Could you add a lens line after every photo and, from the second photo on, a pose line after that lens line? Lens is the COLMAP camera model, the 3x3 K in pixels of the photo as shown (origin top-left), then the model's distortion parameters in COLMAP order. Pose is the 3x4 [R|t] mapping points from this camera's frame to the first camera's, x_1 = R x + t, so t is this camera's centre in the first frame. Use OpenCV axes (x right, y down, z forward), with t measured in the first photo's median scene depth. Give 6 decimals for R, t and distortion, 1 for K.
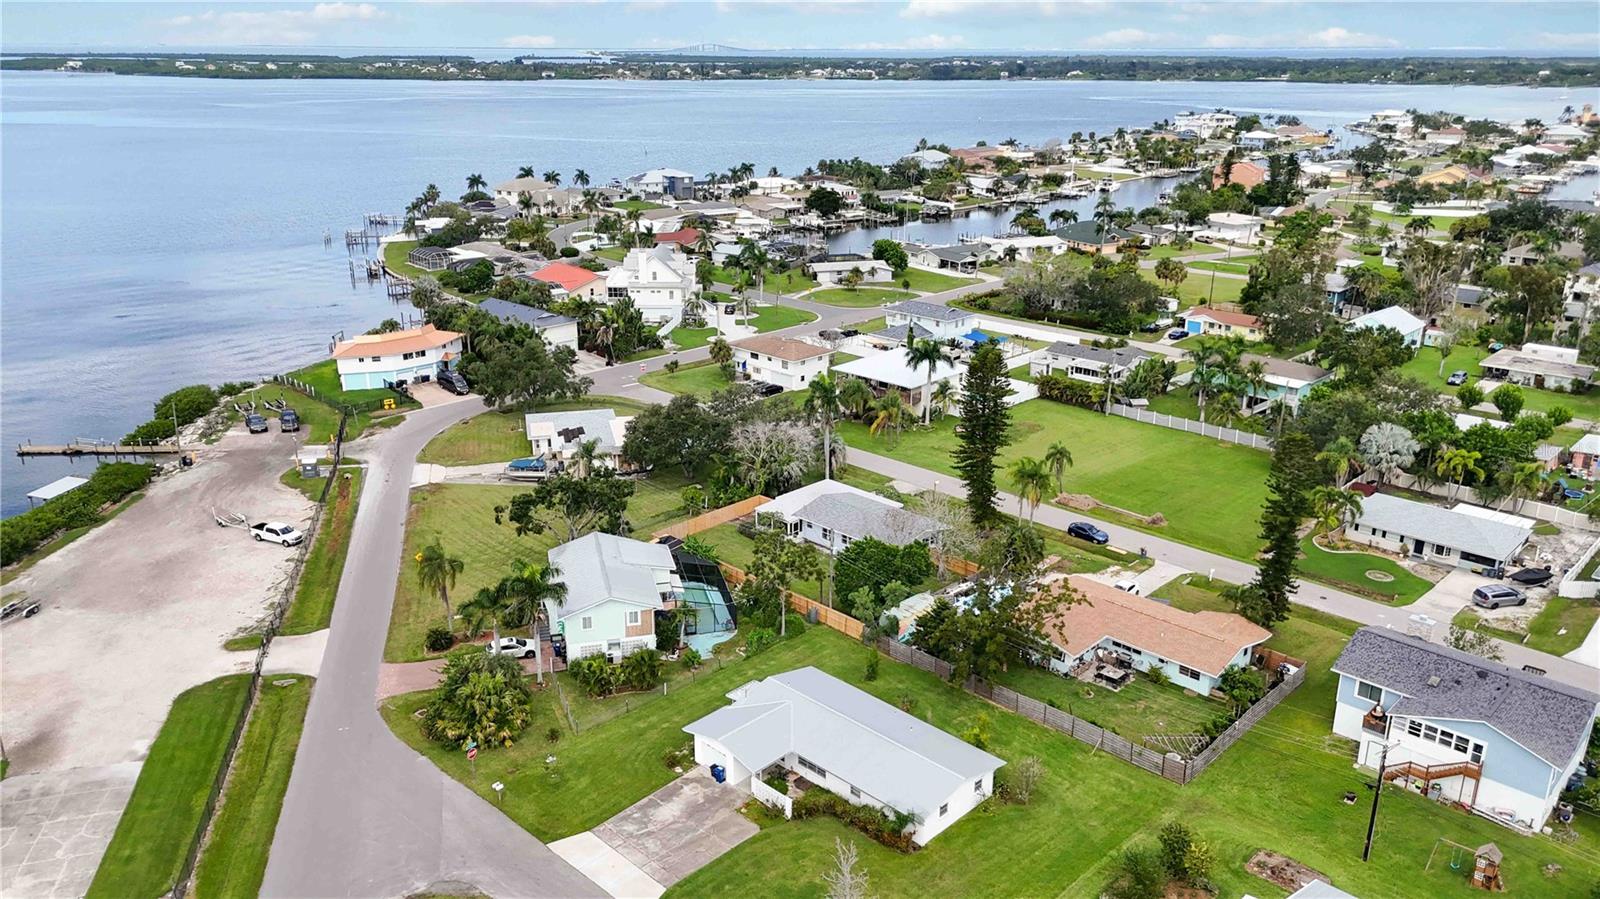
lens RADIAL K [[1168.0, 0, 800.0], [0, 1168.0, 449.5], [0, 0, 1]] dist [0.081027, -0.084113]
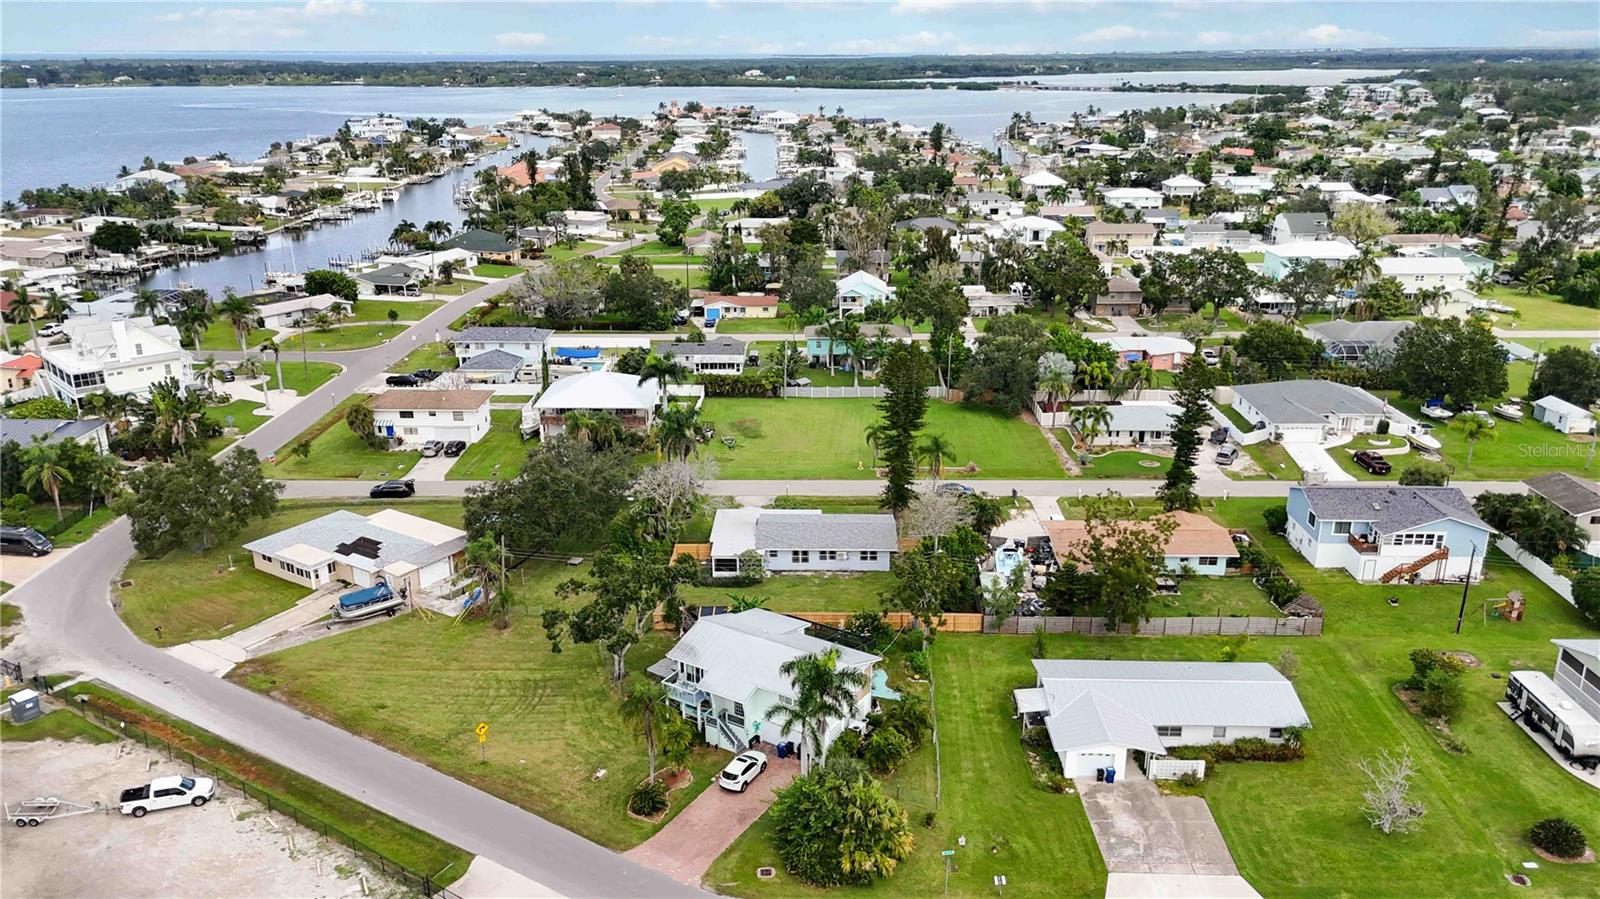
lens RADIAL K [[1168.0, 0, 800.0], [0, 1168.0, 449.5], [0, 0, 1]] dist [0.081027, -0.084113]
pose [[0.733217, -0.222687, 0.642498, -0.416151], [0.224709, 0.971124, 0.080150, -0.065526], [-0.641793, 0.085607, 0.762084, 0.185999]]
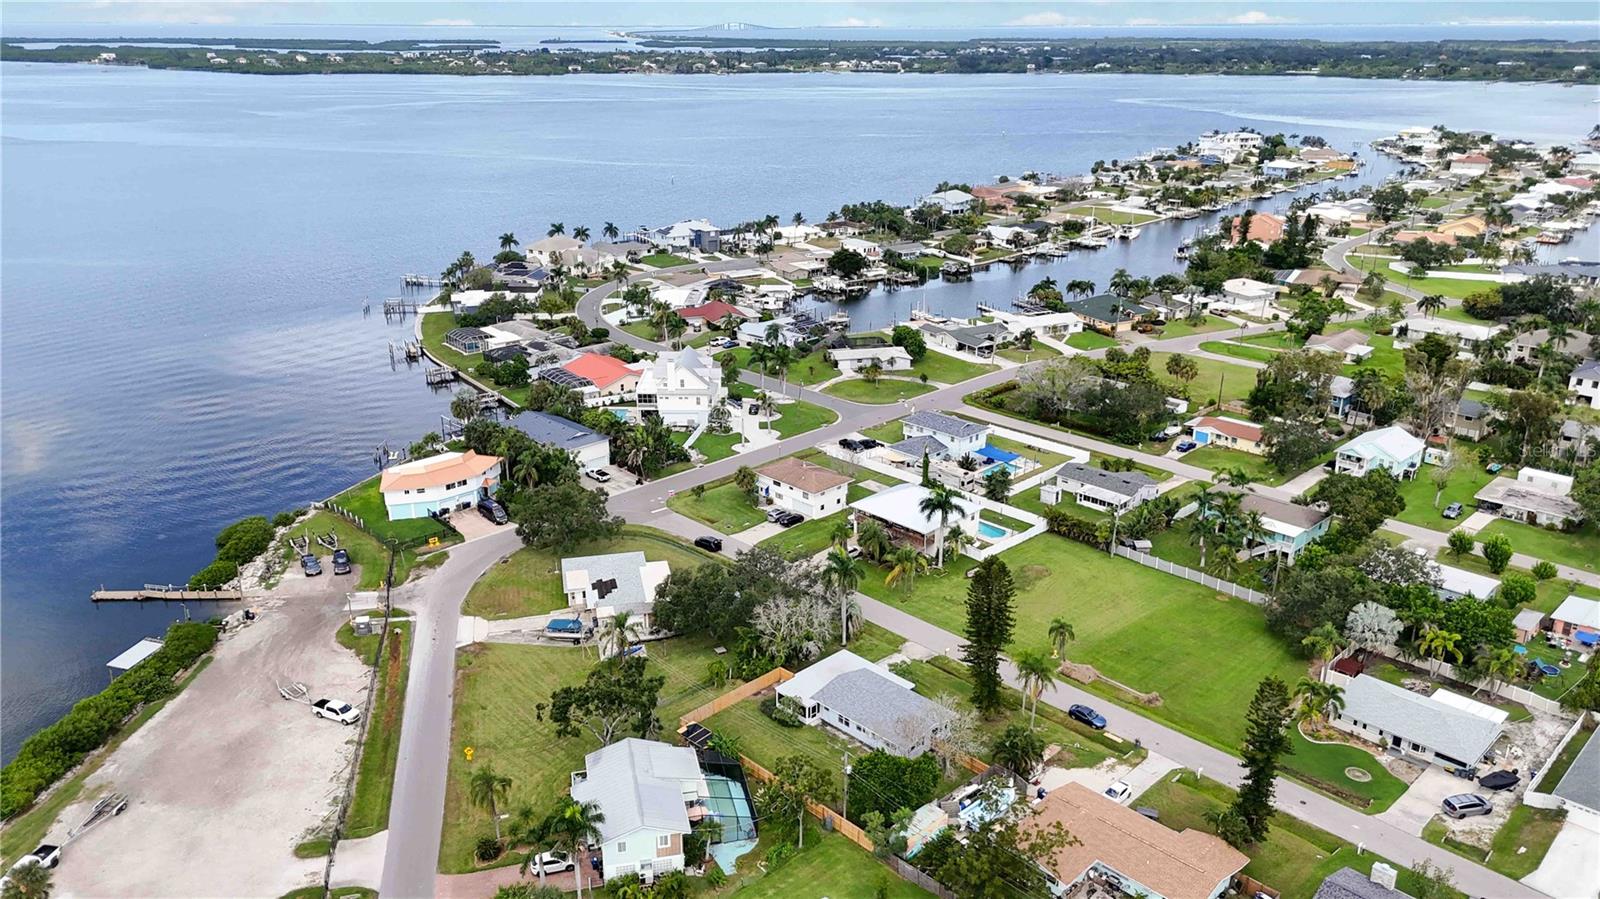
lens RADIAL K [[1168.0, 0, 800.0], [0, 1168.0, 449.5], [0, 0, 1]] dist [0.081027, -0.084113]
pose [[0.999784, 0.005841, -0.019958, 0.002869], [-0.005518, 0.999853, 0.016222, -0.138936], [0.020050, -0.016108, 0.999669, -0.054307]]
